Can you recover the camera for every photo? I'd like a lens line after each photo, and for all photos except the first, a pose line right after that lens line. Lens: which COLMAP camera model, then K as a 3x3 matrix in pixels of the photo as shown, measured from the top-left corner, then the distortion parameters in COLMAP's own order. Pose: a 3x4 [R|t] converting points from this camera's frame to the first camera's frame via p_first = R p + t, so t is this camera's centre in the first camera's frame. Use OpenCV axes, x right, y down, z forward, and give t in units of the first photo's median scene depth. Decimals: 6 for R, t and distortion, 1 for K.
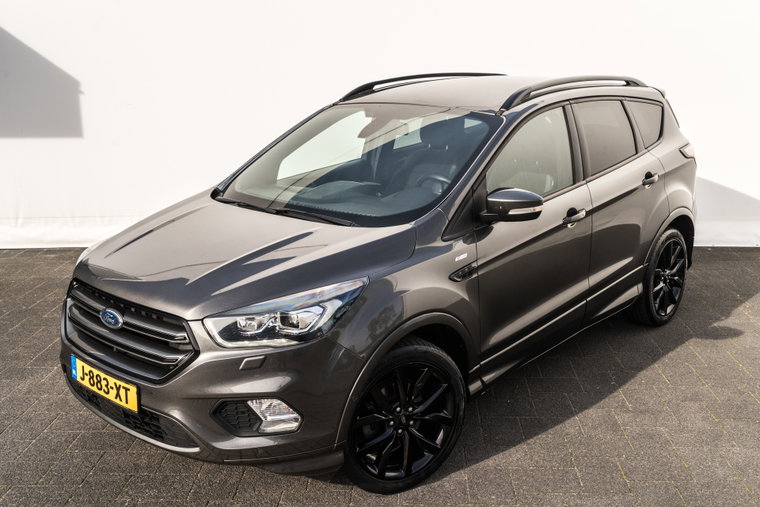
lens RADIAL K [[794.7, 0, 384.2], [0, 794.7, 257.4], [0, 0, 1]] dist [0.033337, 0.000000]
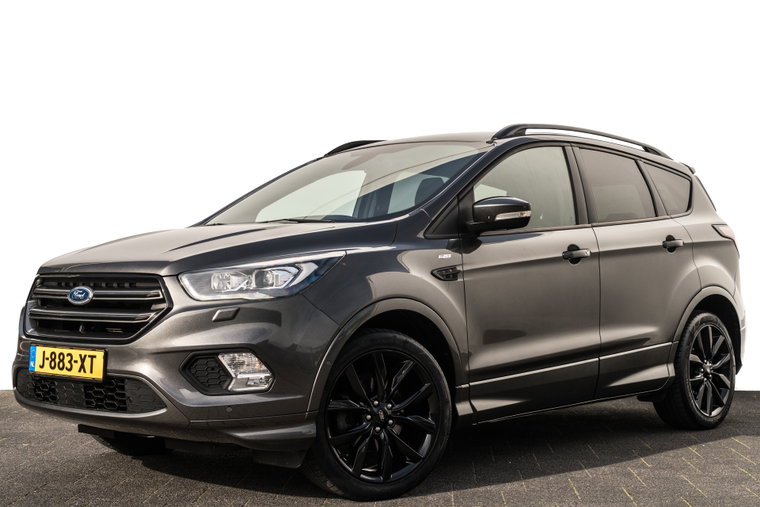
lens RADIAL K [[1171.3, 0, 381.8], [0, 1171.3, 255.9], [0, 0, 1]] dist [0.088745, 0.000000]
pose [[0.999853, 0.006977, -0.015668, 0.044260], [-0.011053, 0.960655, -0.277525, 0.401152], [0.013115, 0.277657, 0.960591, -0.363725]]
